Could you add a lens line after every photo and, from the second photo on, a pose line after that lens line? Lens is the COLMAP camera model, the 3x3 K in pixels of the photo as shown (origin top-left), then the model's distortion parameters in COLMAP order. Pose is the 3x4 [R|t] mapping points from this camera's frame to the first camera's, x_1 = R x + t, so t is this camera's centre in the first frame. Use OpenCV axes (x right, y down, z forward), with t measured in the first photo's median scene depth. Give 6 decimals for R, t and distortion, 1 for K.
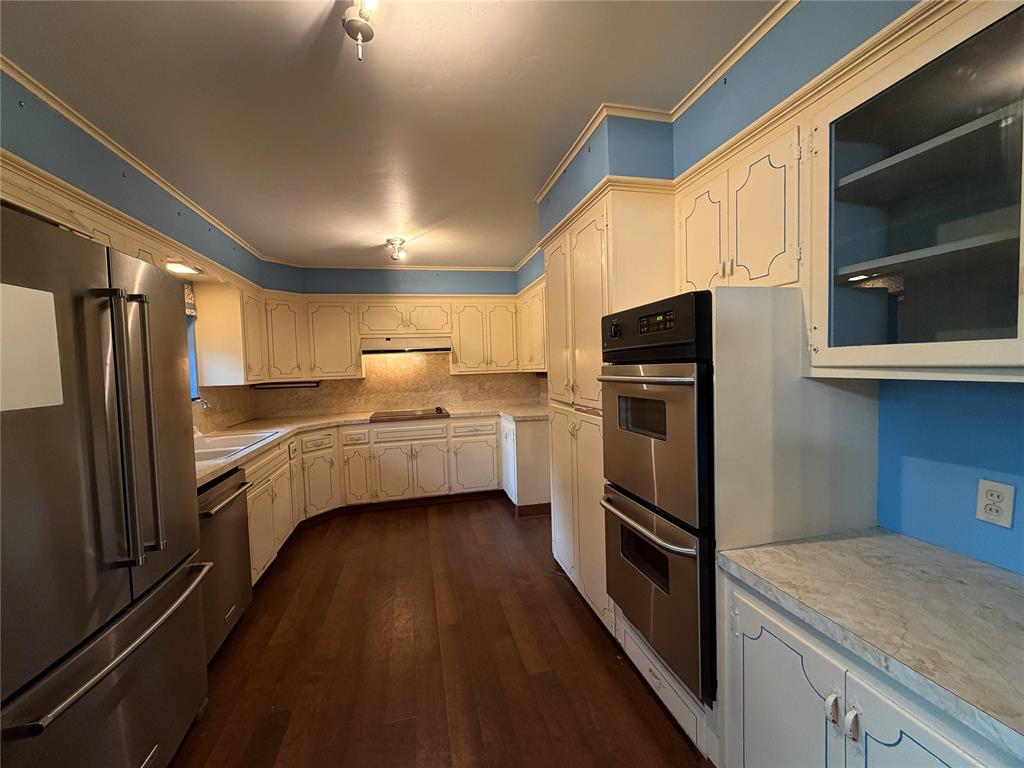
lens RADIAL K [[403.1, 0, 512.0], [0, 403.1, 384.0], [0, 0, 1]] dist [-0.002119, -0.000068]
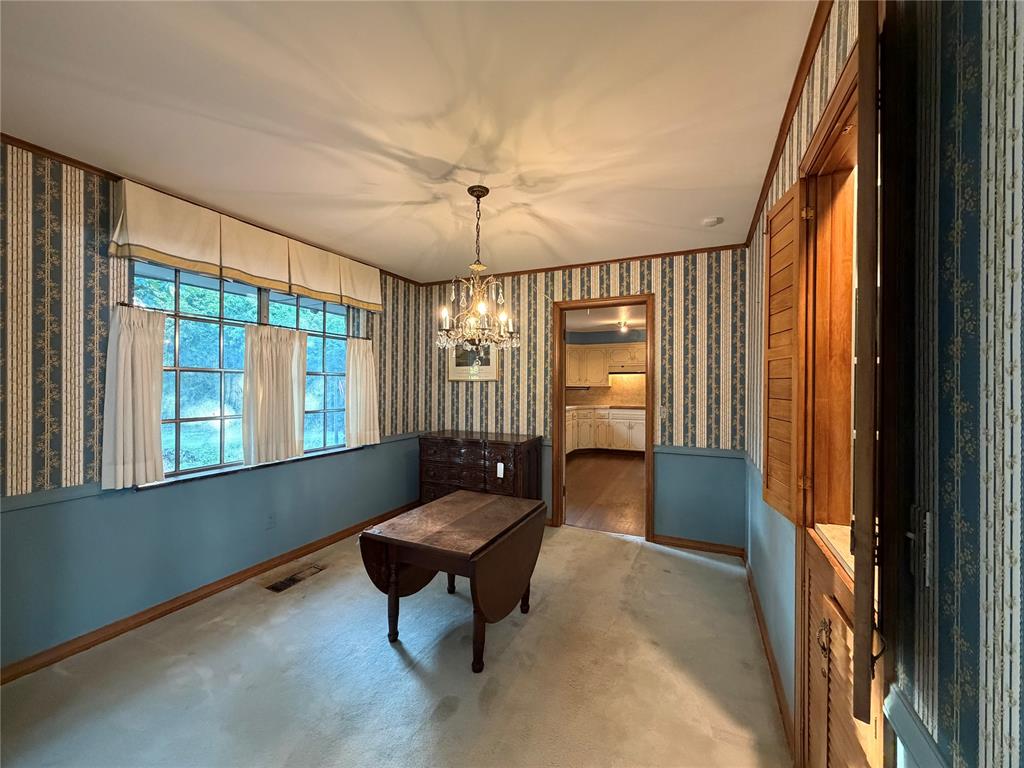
lens RADIAL K [[403.1, 0, 512.0], [0, 403.1, 384.0], [0, 0, 1]] dist [-0.002119, -0.000068]
pose [[0.777976, 0.036855, -0.627212, 0.500670], [-0.056543, 0.998334, -0.011472, 0.023184], [0.625745, 0.044389, 0.778764, -0.832935]]
